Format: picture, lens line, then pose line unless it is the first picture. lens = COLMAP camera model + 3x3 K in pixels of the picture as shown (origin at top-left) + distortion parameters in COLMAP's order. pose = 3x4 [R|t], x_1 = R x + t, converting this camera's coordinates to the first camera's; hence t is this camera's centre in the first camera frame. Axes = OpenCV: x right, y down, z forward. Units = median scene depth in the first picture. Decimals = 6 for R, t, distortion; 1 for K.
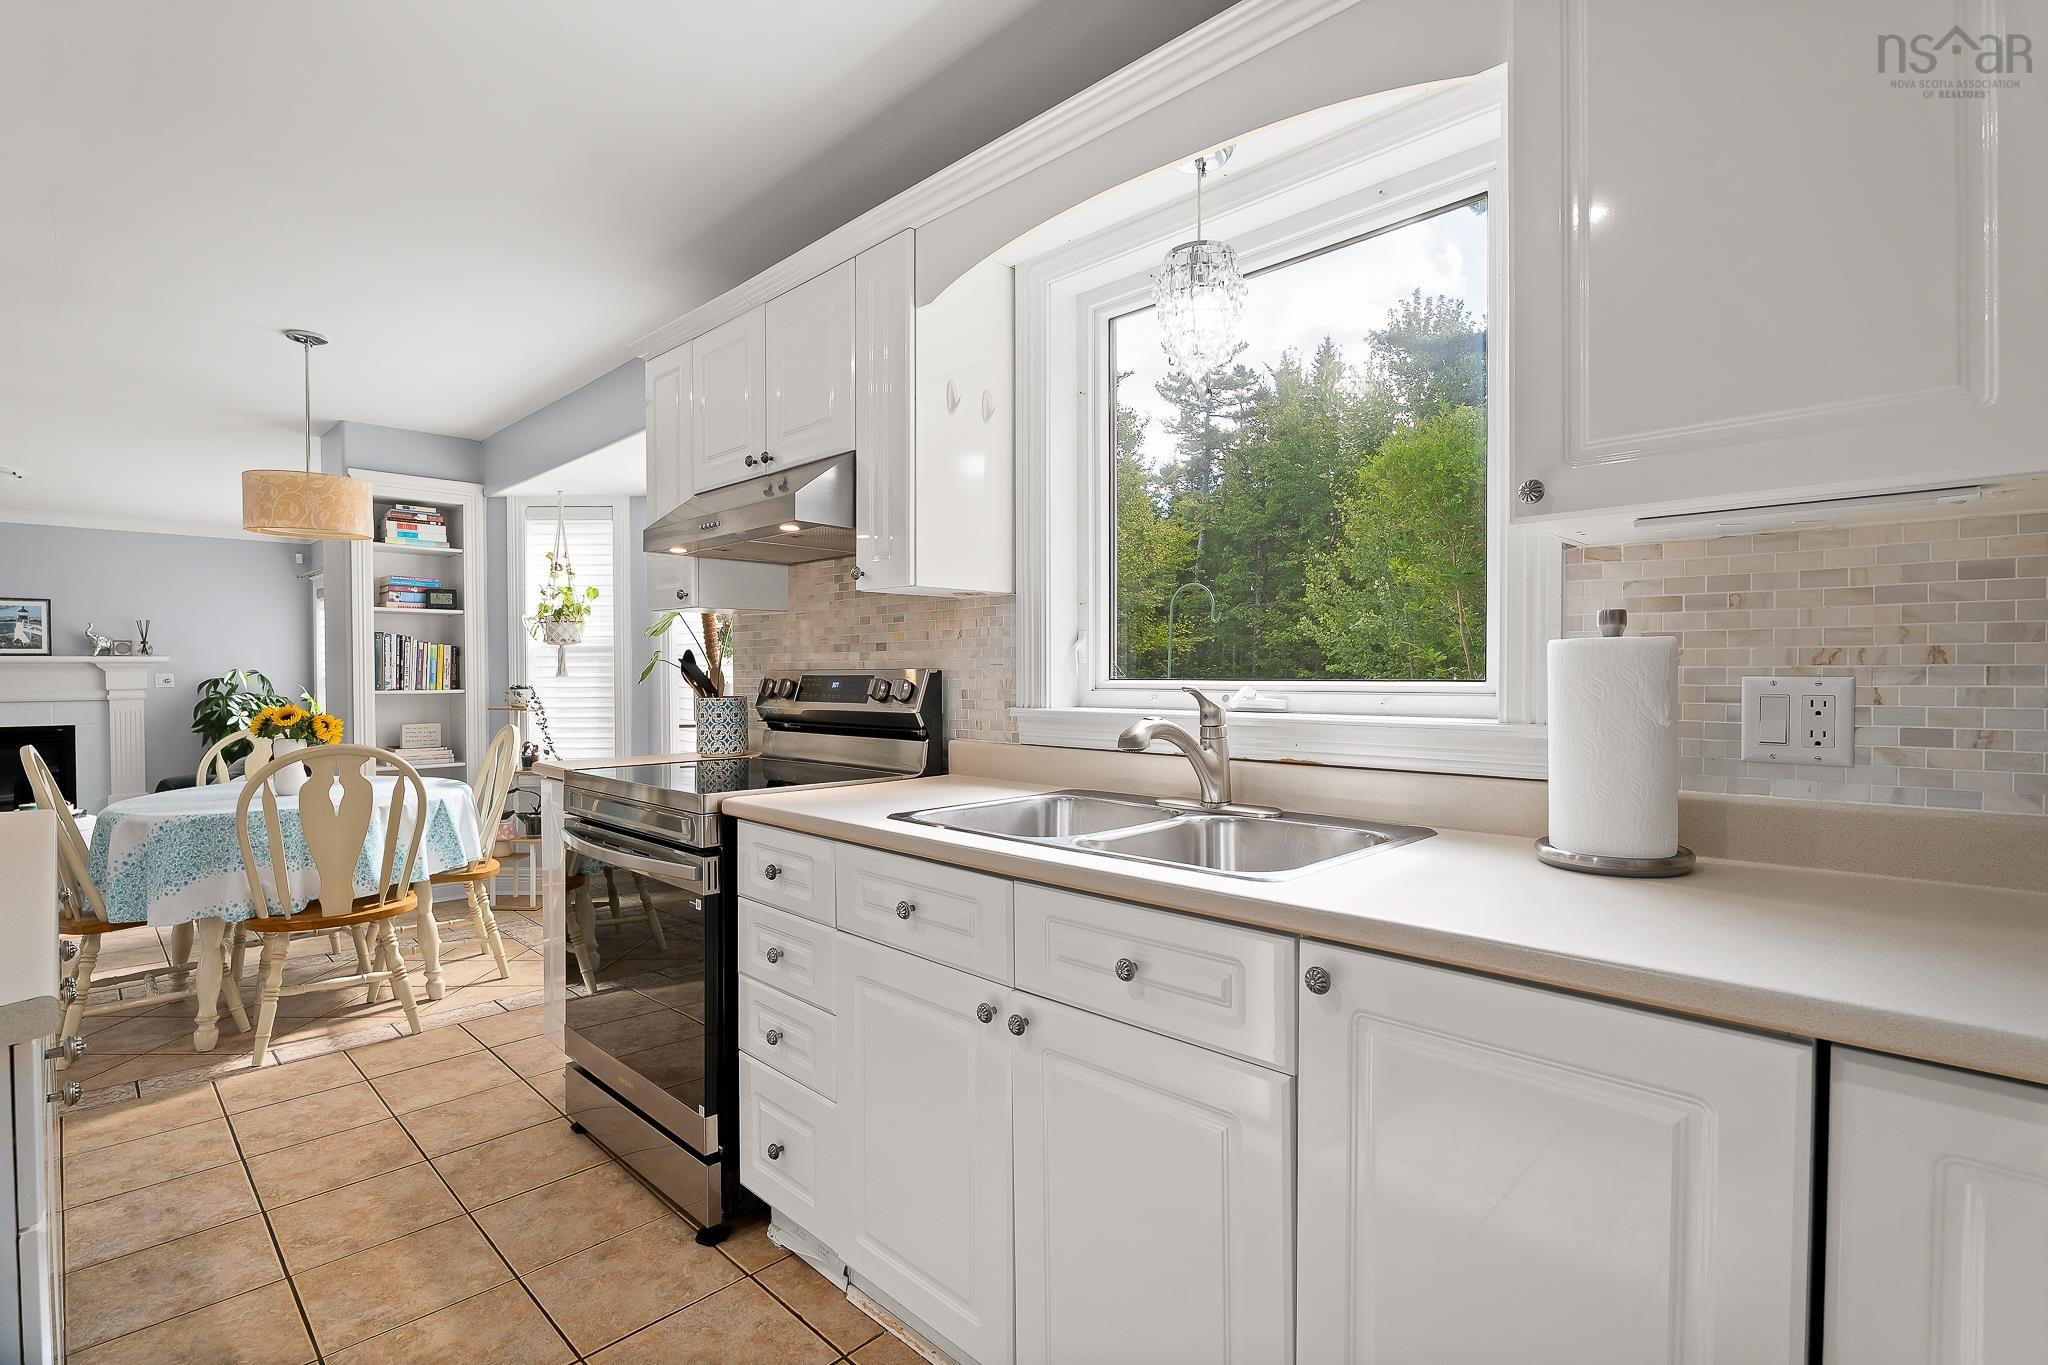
lens RADIAL K [[976.0, 0, 1023.5], [0, 976.0, 685.4], [0, 0, 1]] dist [-0.014226, -0.000515]
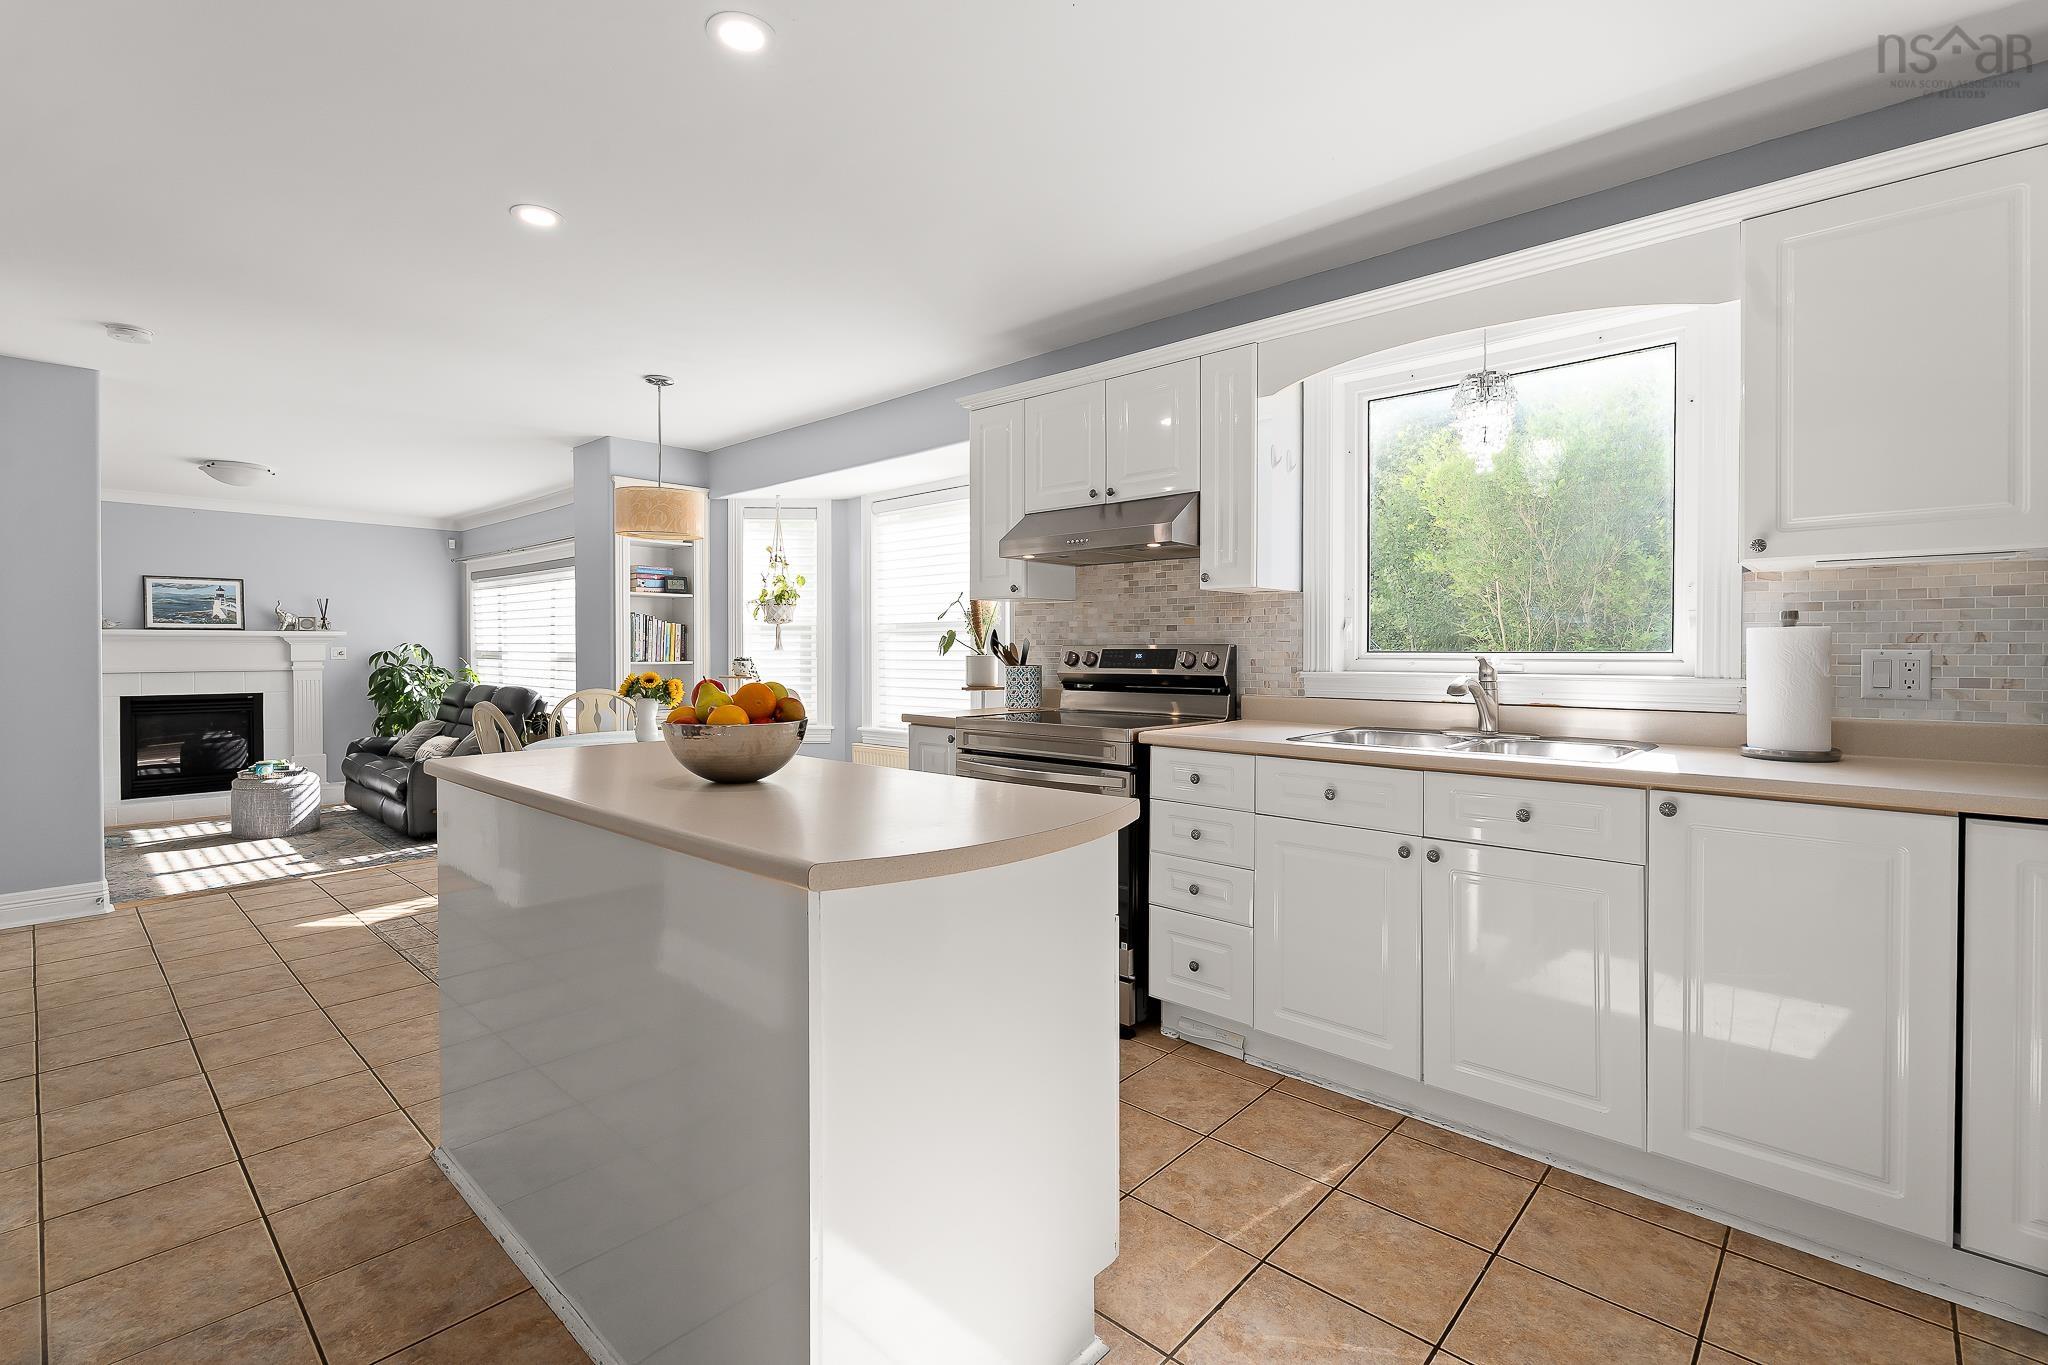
lens RADIAL K [[933.8, 0, 1026.2], [0, 933.8, 654.6], [0, 0, 1]] dist [-0.000391, 0.000218]
pose [[0.999408, 0.004252, 0.034153, -0.426150], [-0.003932, 0.999948, -0.009437, 0.011517], [-0.034191, 0.009298, 0.999372, -0.325927]]
